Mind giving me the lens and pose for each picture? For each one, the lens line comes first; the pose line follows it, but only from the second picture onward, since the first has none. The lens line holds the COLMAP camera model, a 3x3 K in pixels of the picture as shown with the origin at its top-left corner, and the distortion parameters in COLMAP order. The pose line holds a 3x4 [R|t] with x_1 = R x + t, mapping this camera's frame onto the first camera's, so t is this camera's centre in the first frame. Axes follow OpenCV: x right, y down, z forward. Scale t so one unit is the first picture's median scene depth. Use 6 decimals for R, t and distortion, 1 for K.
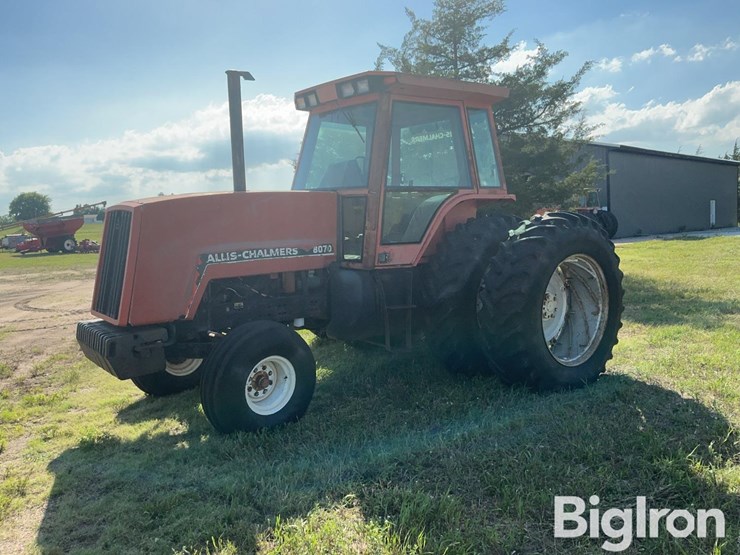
lens RADIAL K [[615.9, 0, 366.0], [0, 615.9, 275.4], [0, 0, 1]] dist [0.125207, -0.264997]
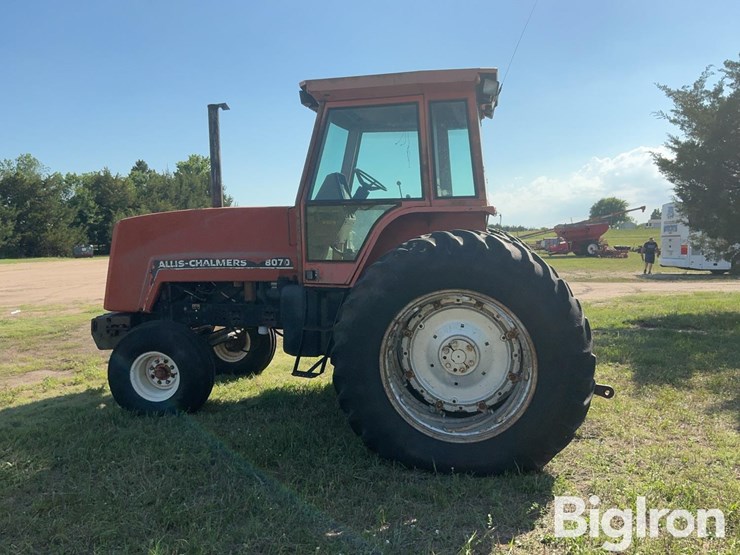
lens RADIAL K [[615.9, 0, 366.0], [0, 615.9, 275.4], [0, 0, 1]] dist [0.125207, -0.264997]
pose [[0.644469, 0.072409, -0.761194, 0.822288], [-0.077484, 0.996566, 0.029197, -0.063777], [0.760695, 0.040164, 0.647866, 0.453642]]
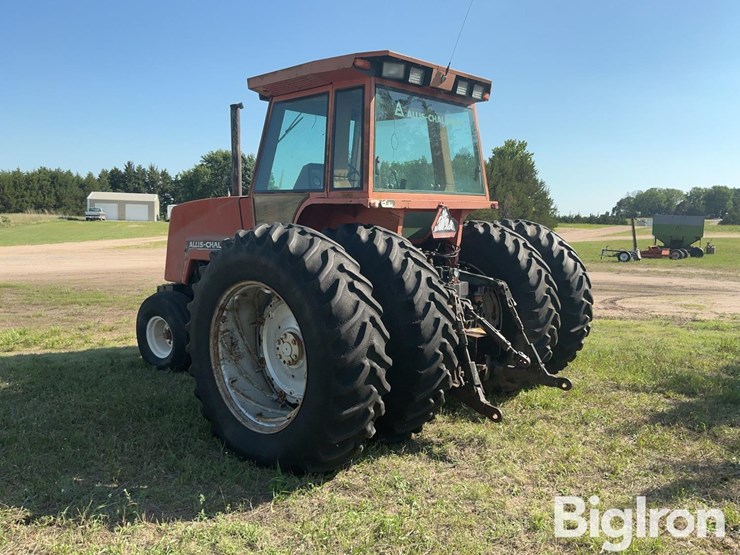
lens RADIAL K [[615.9, 0, 366.0], [0, 615.9, 275.4], [0, 0, 1]] dist [0.125207, -0.264997]
pose [[0.187696, 0.121776, -0.974649, 1.077006], [-0.110276, 0.988624, 0.102286, -0.130427], [0.976017, 0.088282, 0.198990, 0.980515]]
